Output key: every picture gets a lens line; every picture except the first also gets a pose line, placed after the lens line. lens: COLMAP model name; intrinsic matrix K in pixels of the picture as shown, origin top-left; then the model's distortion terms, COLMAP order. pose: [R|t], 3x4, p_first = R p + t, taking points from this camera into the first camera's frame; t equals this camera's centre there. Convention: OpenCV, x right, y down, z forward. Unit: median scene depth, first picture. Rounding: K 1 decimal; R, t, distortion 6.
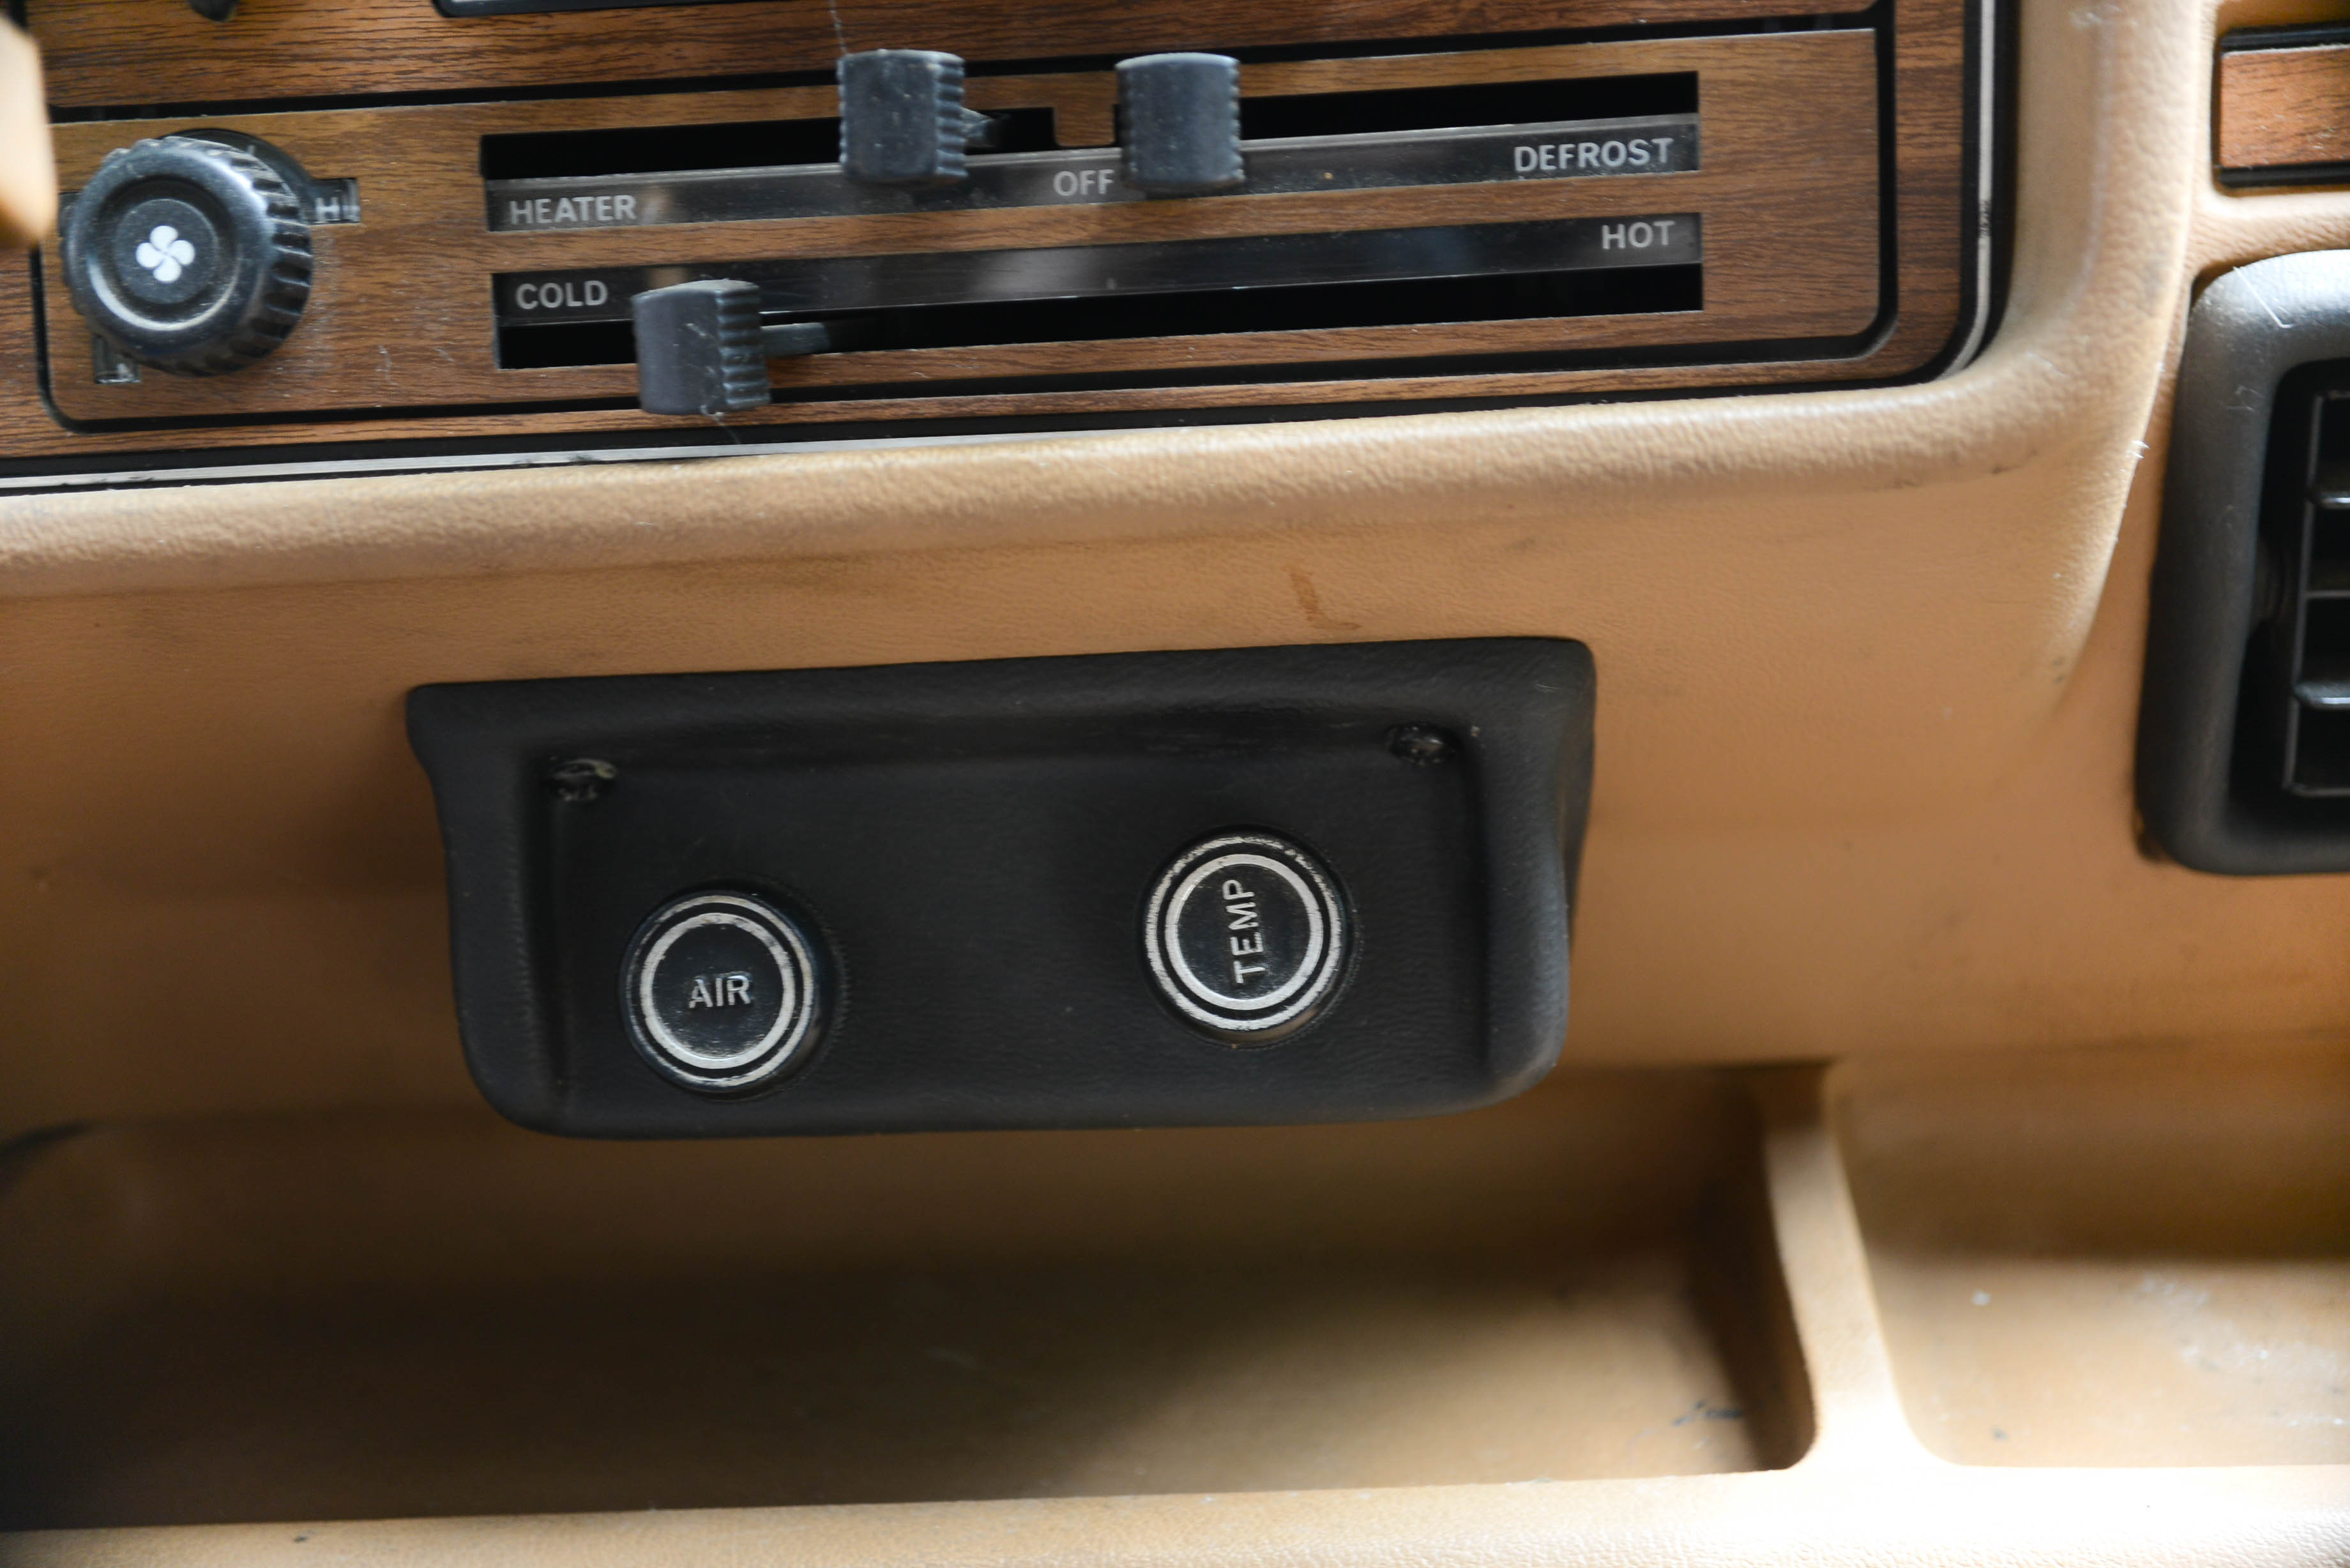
lens RADIAL K [[3398.1, 0, 1164.8], [0, 3398.1, 782.7], [0, 0, 1]] dist [0.041003, 0.000000]
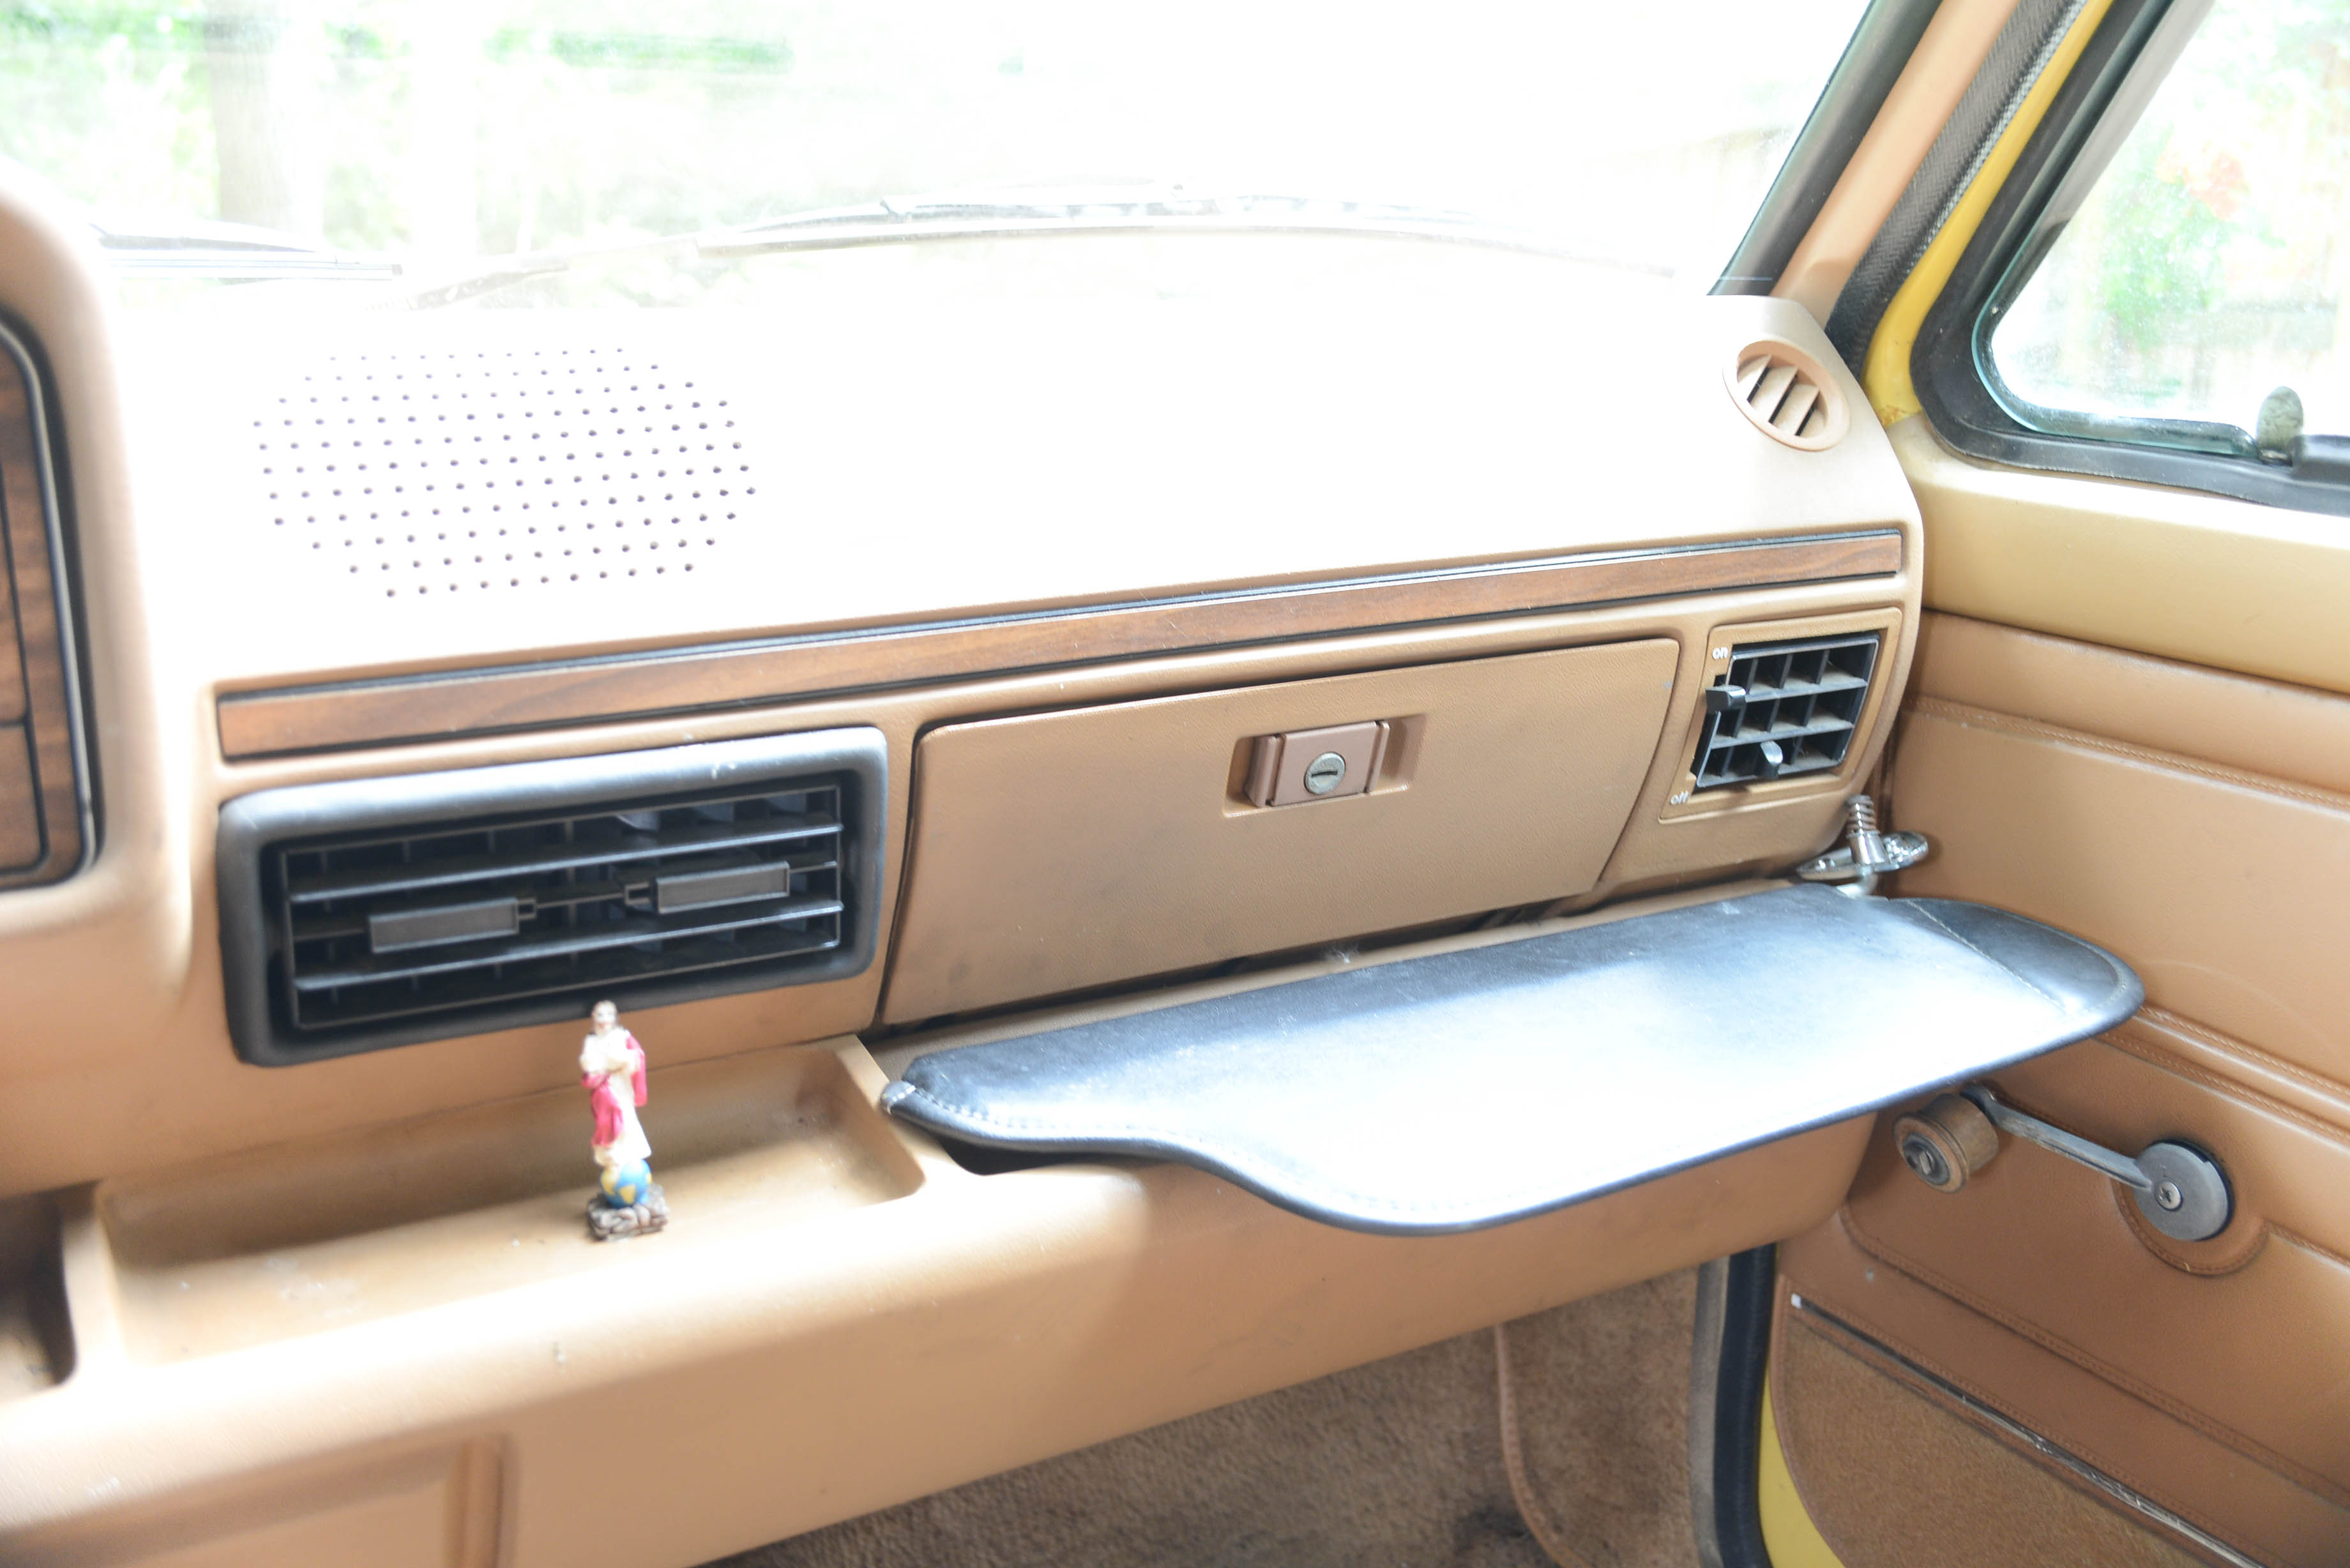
lens RADIAL K [[2250.4, 0, 1165.3], [0, 2250.4, 788.1], [0, 0, 1]] dist [0.004022, 0.000000]
pose [[0.845318, -0.079315, 0.528344, 0.053034], [0.103520, 0.994493, -0.016332, -0.071921], [-0.524139, 0.068500, 0.848873, -0.546780]]
